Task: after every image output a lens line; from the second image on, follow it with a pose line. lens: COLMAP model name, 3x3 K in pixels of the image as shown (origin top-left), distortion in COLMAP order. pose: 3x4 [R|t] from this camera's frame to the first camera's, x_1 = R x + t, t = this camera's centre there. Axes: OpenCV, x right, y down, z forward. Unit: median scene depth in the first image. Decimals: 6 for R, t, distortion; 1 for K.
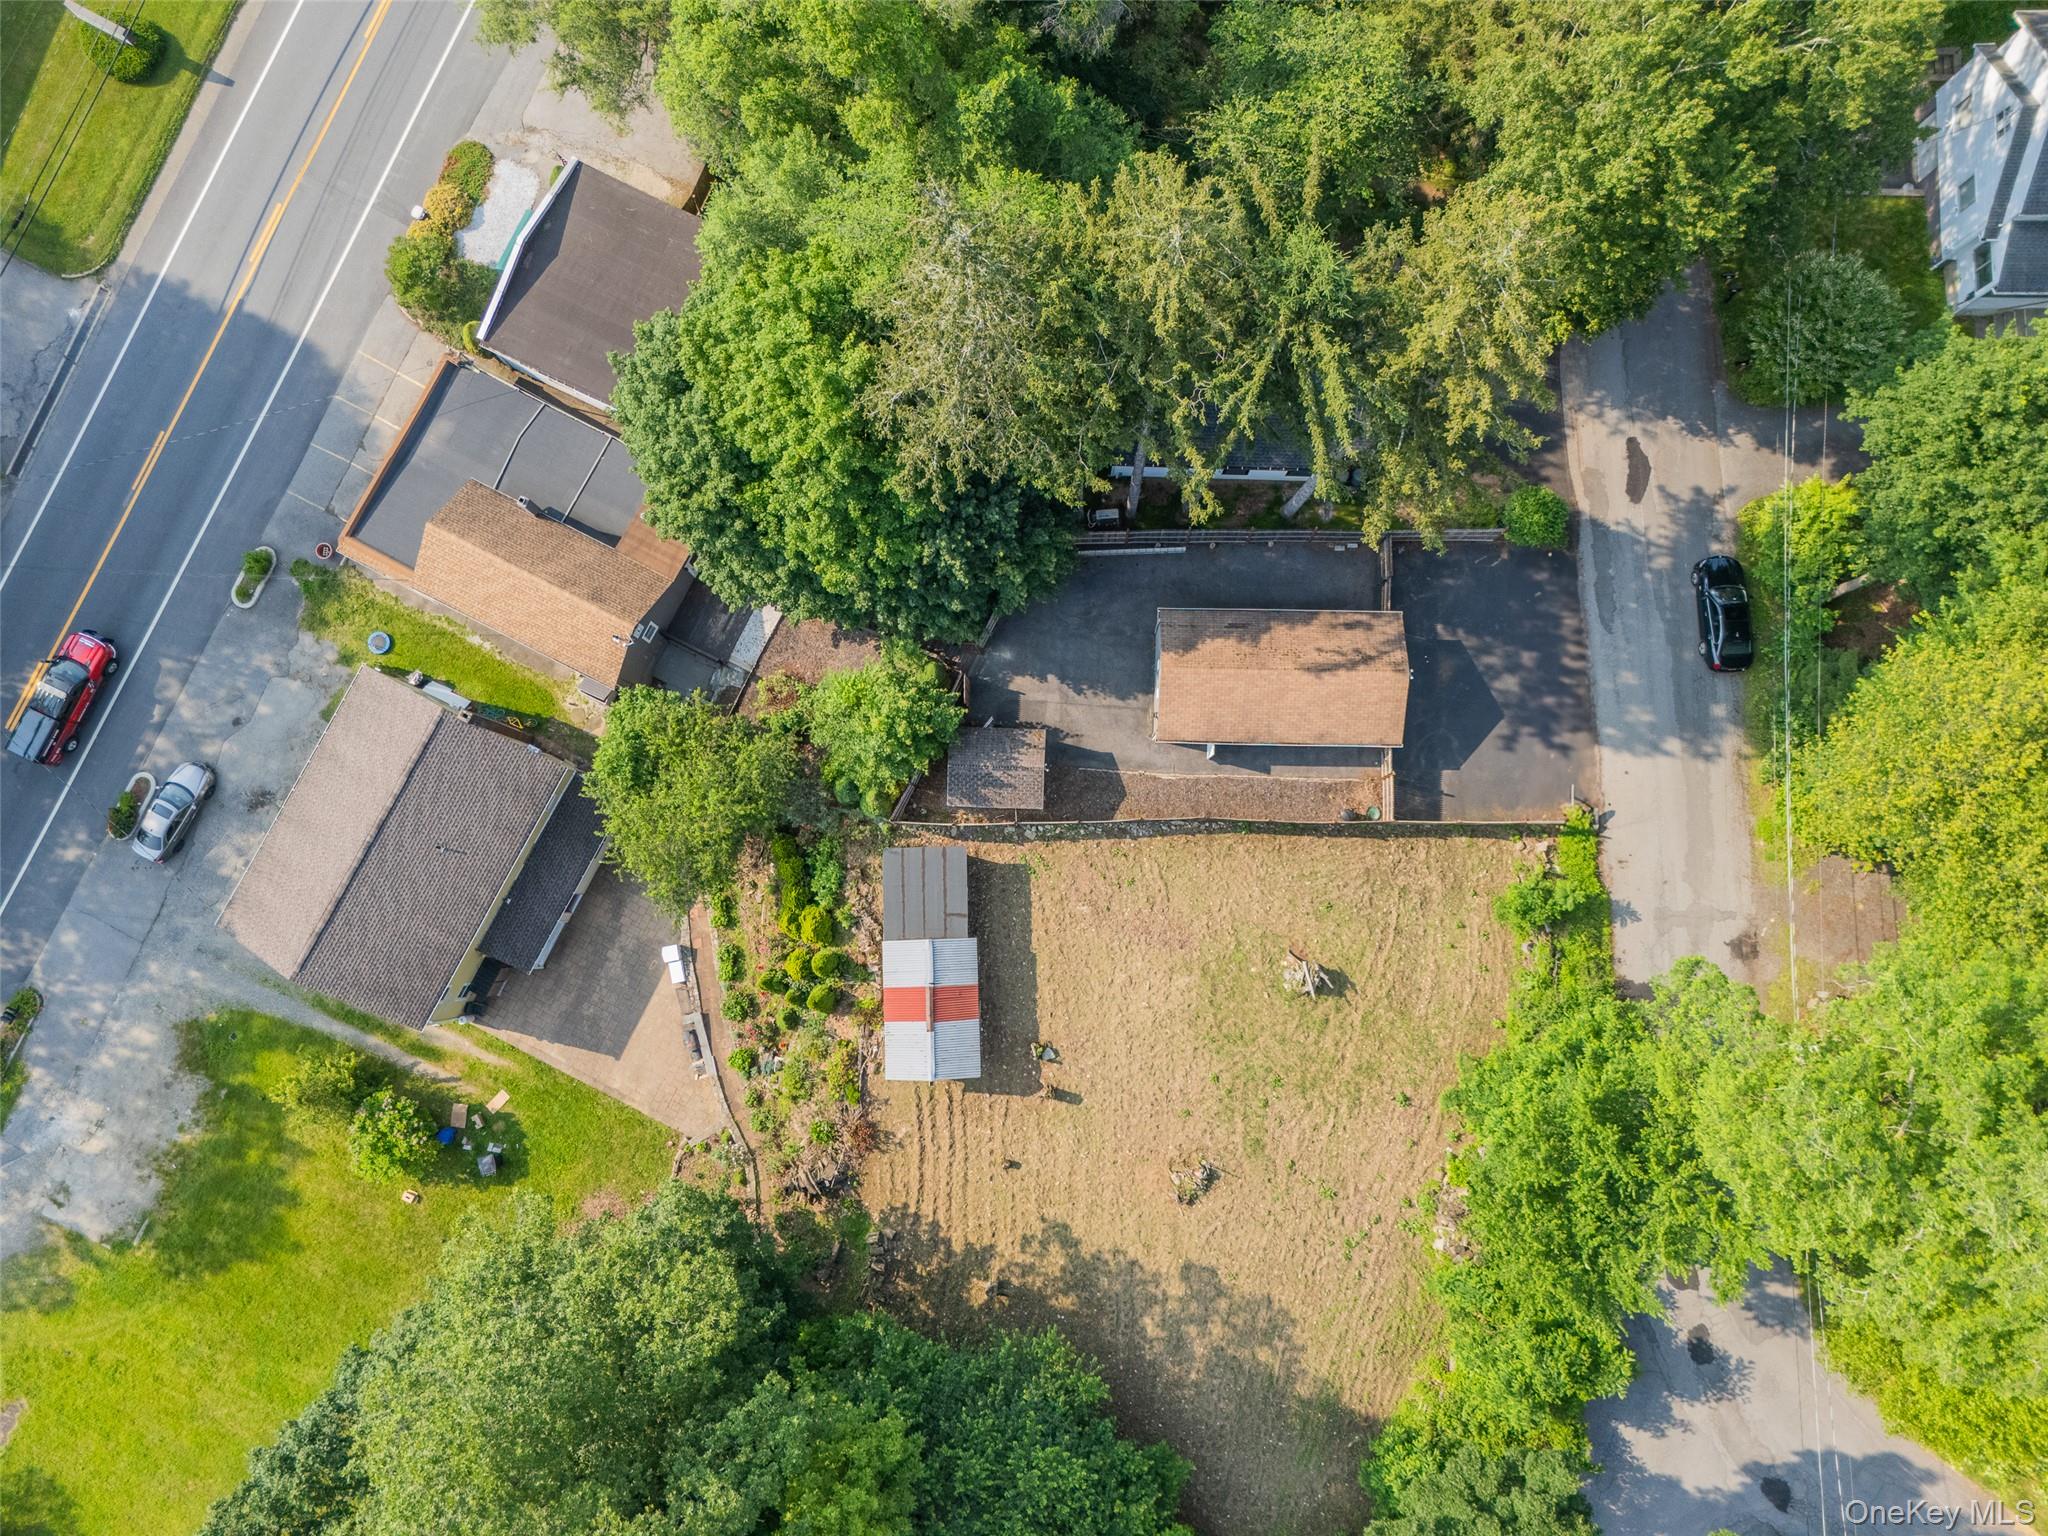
lens RADIAL K [[1521.3, 0, 1024.7], [0, 1521.3, 759.0], [0, 0, 1]] dist [0.067216, -0.055457]
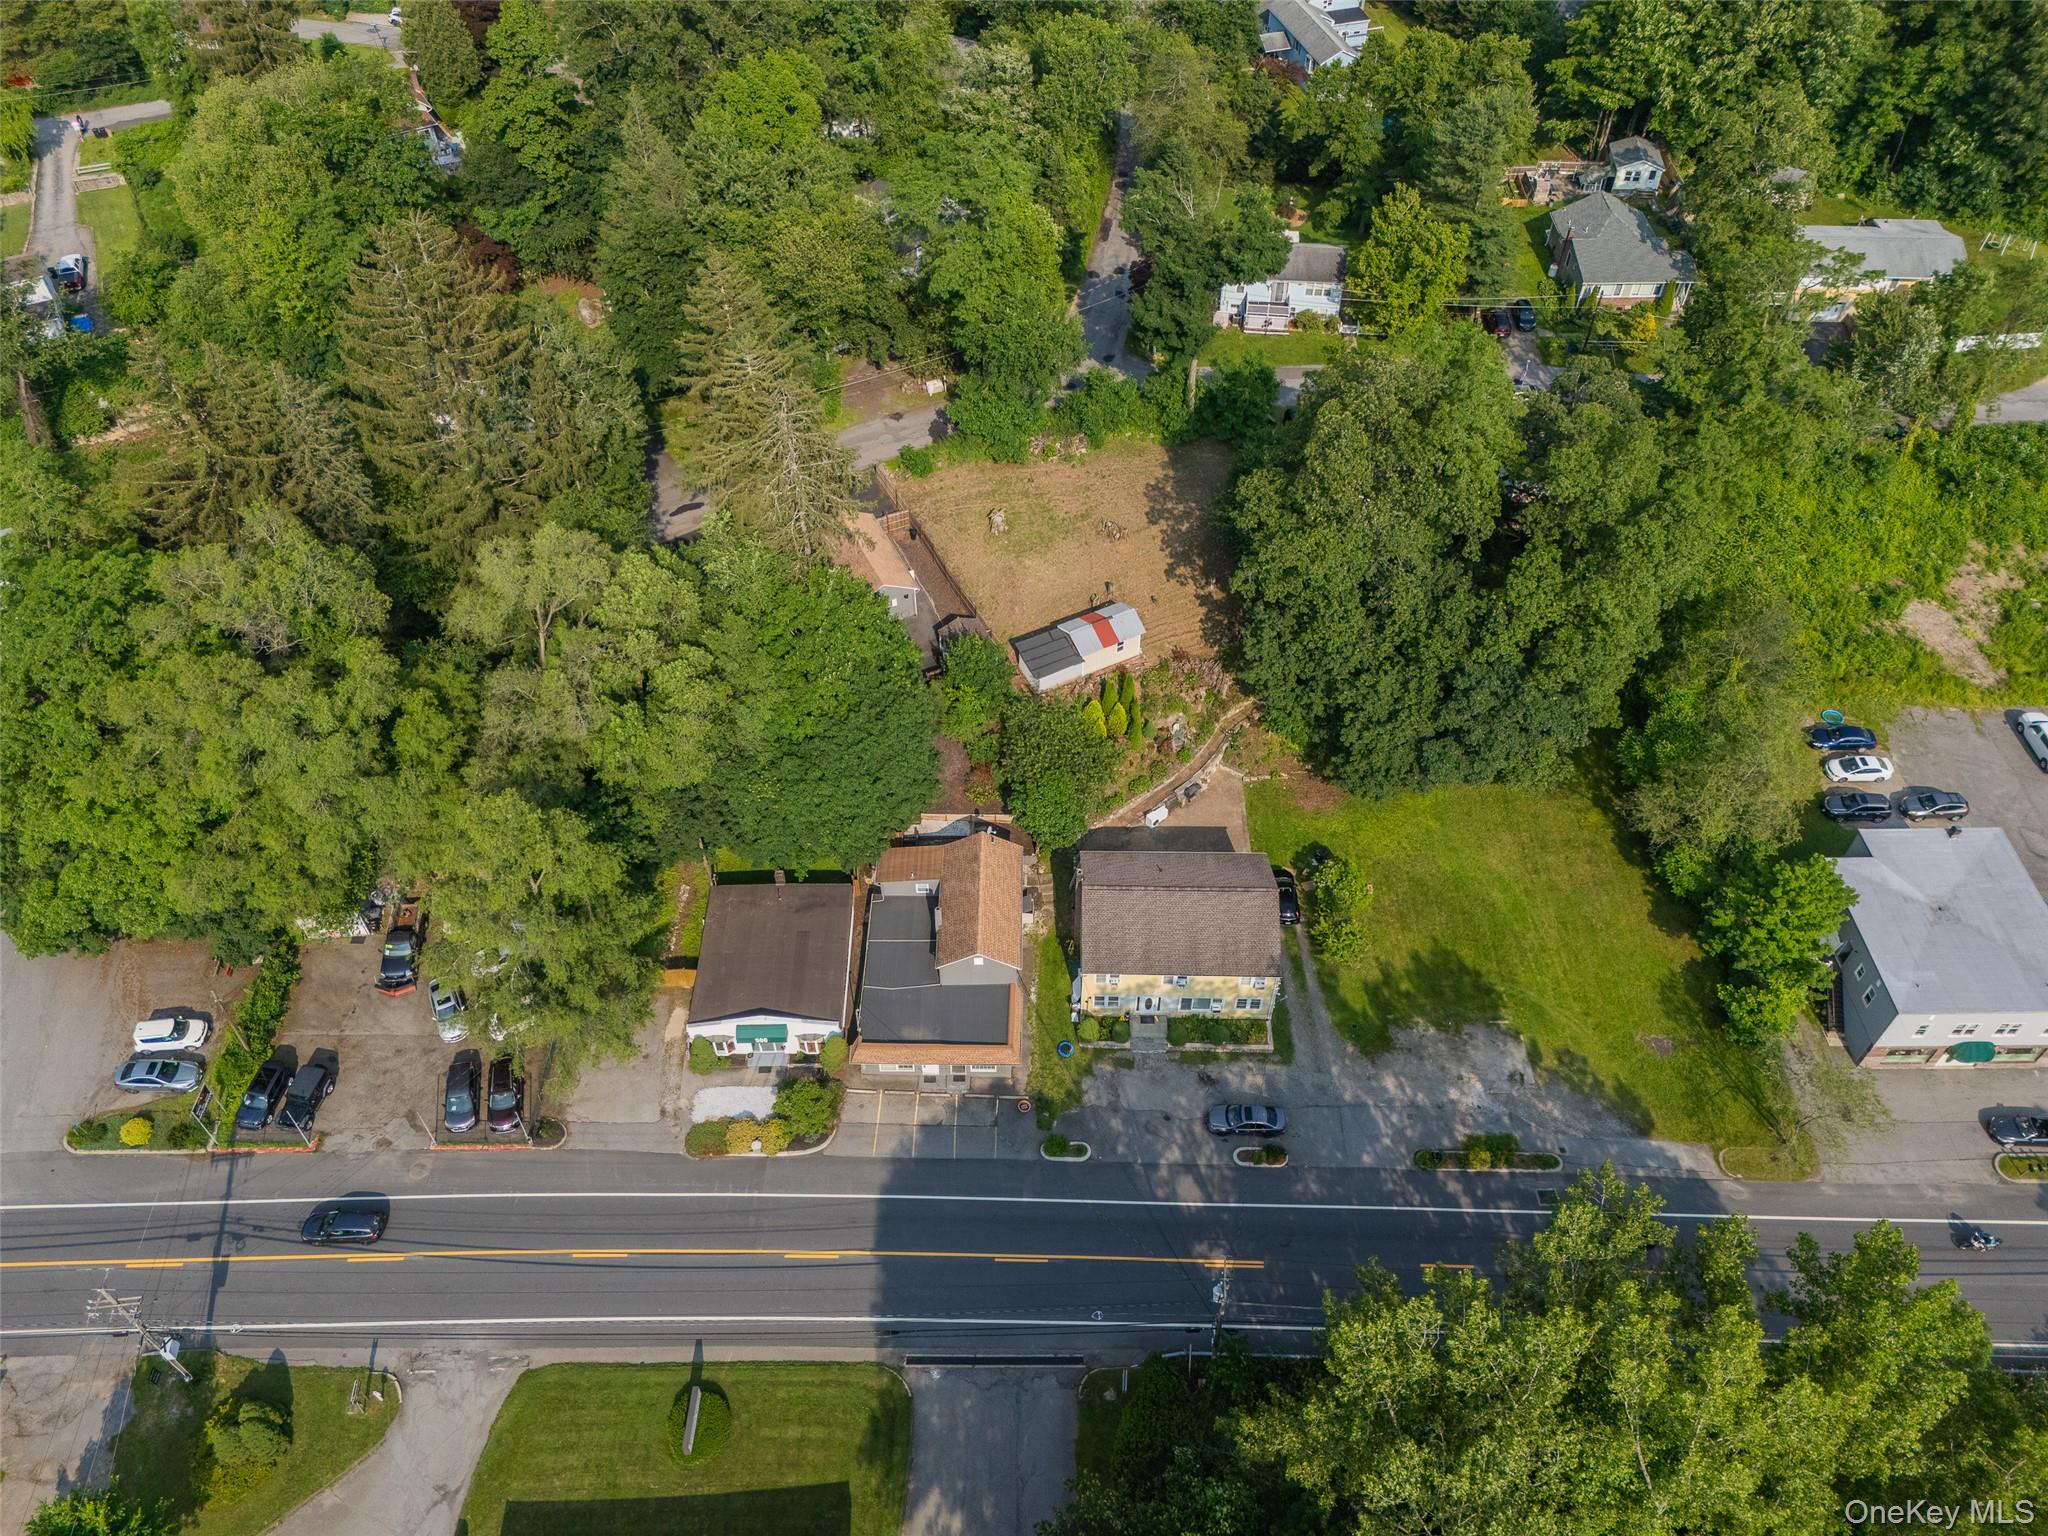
lens RADIAL K [[1521.3, 0, 1021.0], [0, 1521.3, 771.3], [0, 0, 1]] dist [0.067216, -0.055457]
pose [[-0.442767, -0.654865, 0.612461, -1.197027], [0.892307, -0.254773, 0.372664, -0.620628], [-0.088006, 0.711507, 0.697146, -0.143926]]
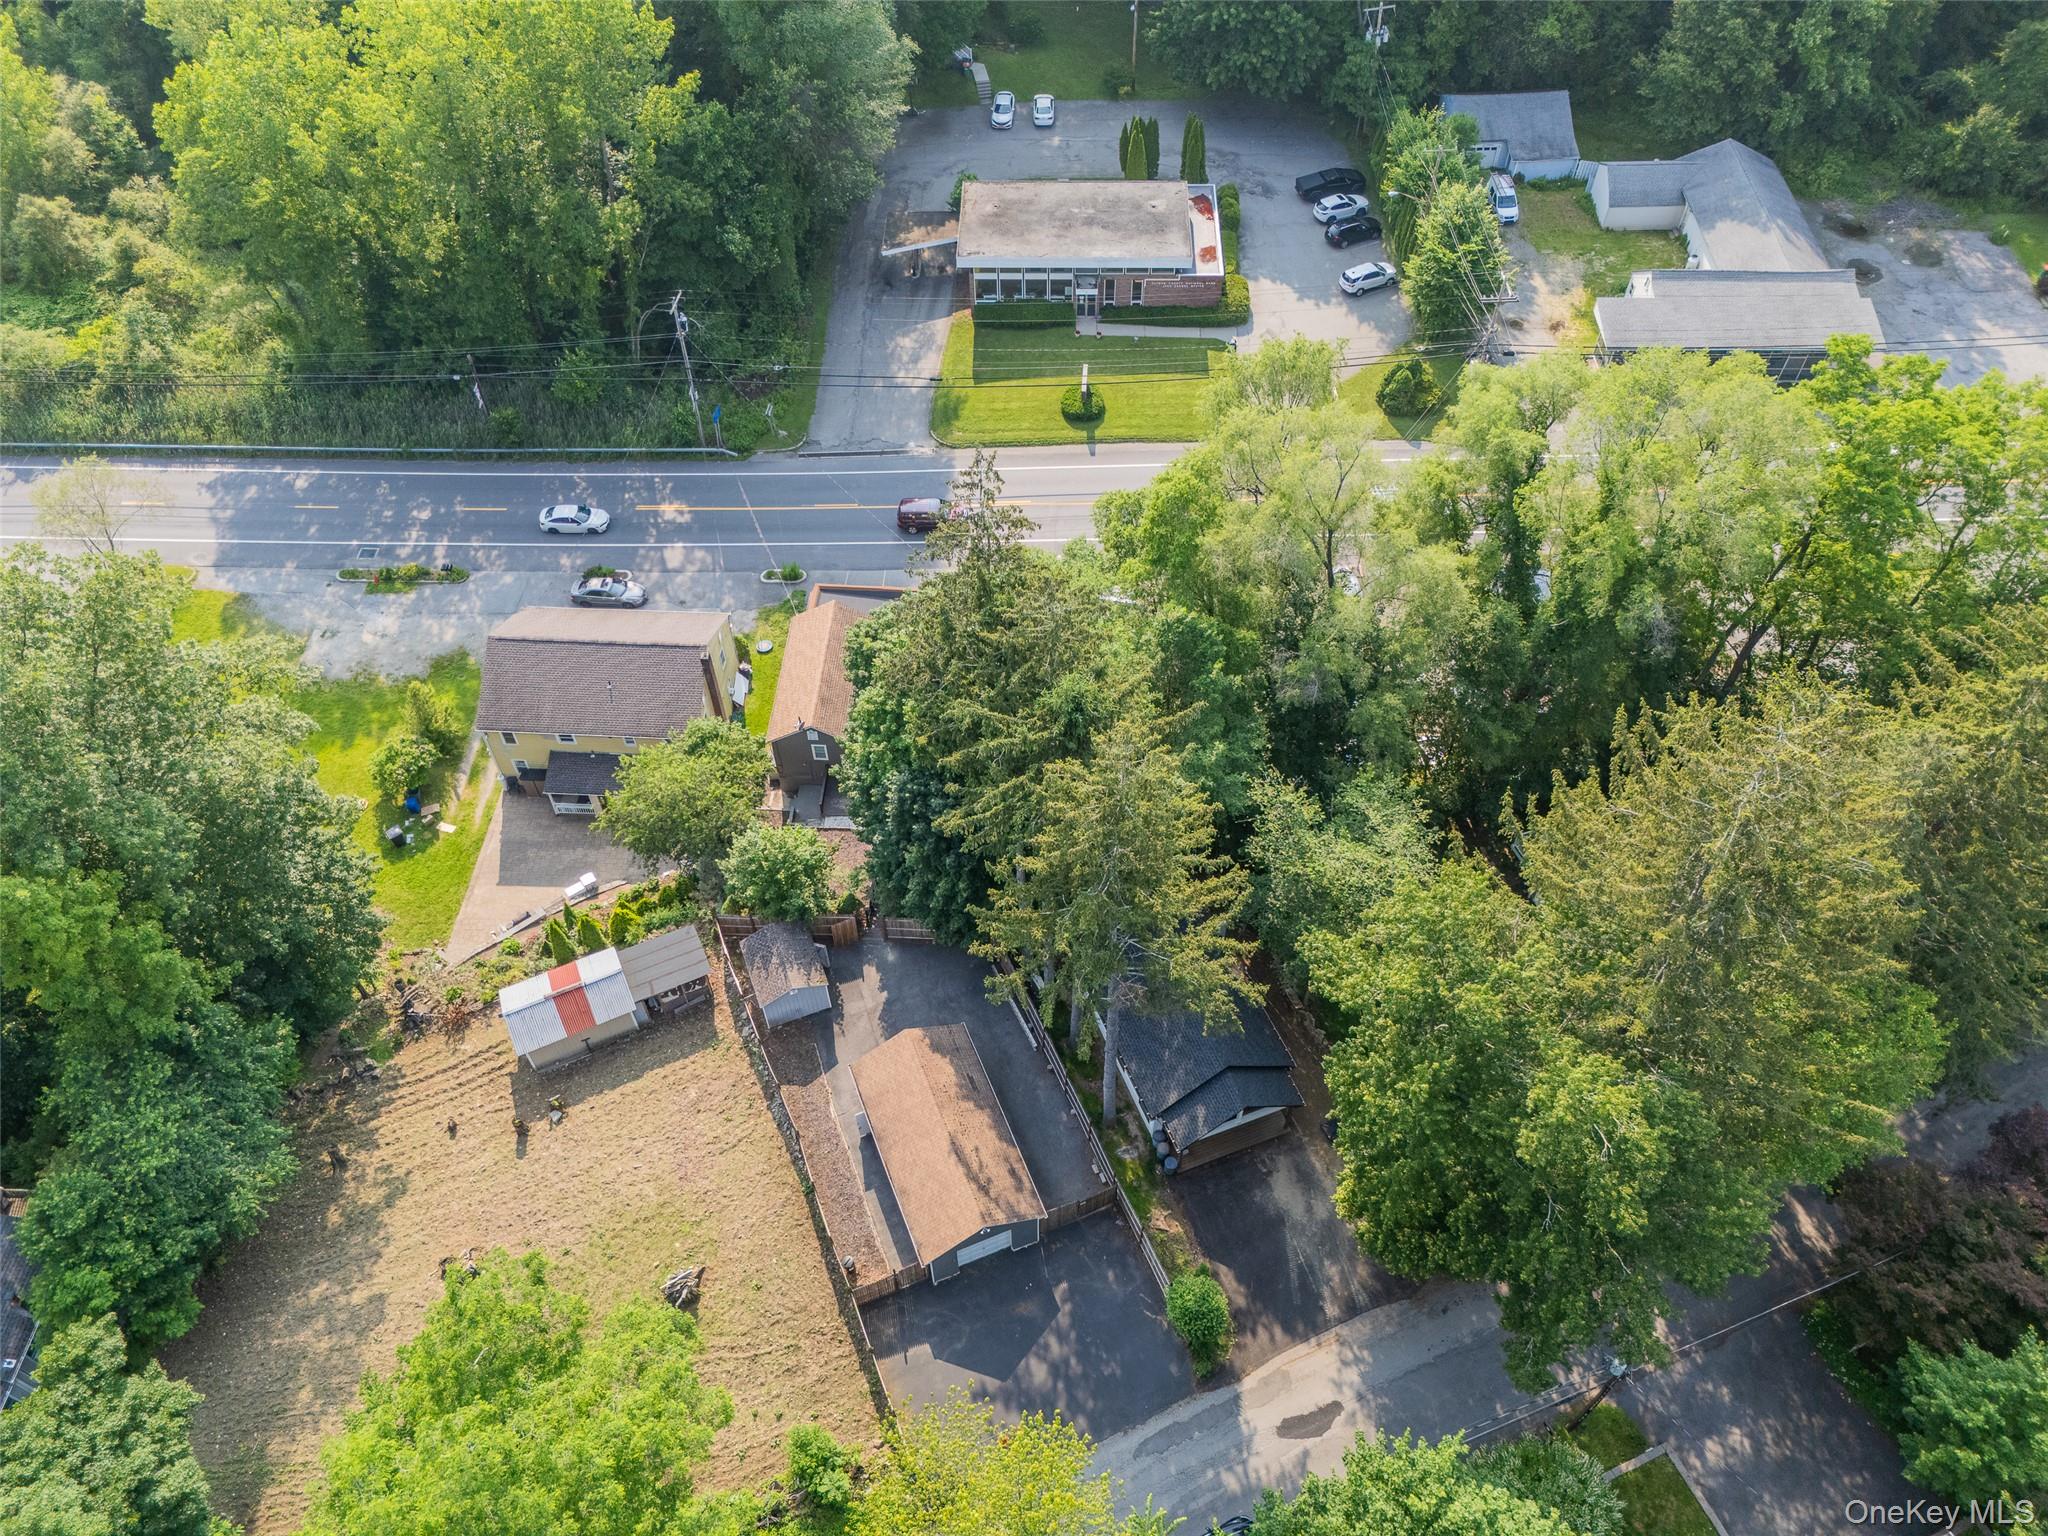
lens RADIAL K [[1521.3, 0, 1027.5], [0, 1521.3, 753.5], [0, 0, 1]] dist [0.067216, -0.055457]
pose [[0.401595, 0.708155, -0.580722, 0.592835], [-0.909966, 0.380113, -0.165758, -0.030647], [0.103358, 0.595005, 0.797049, -0.004446]]
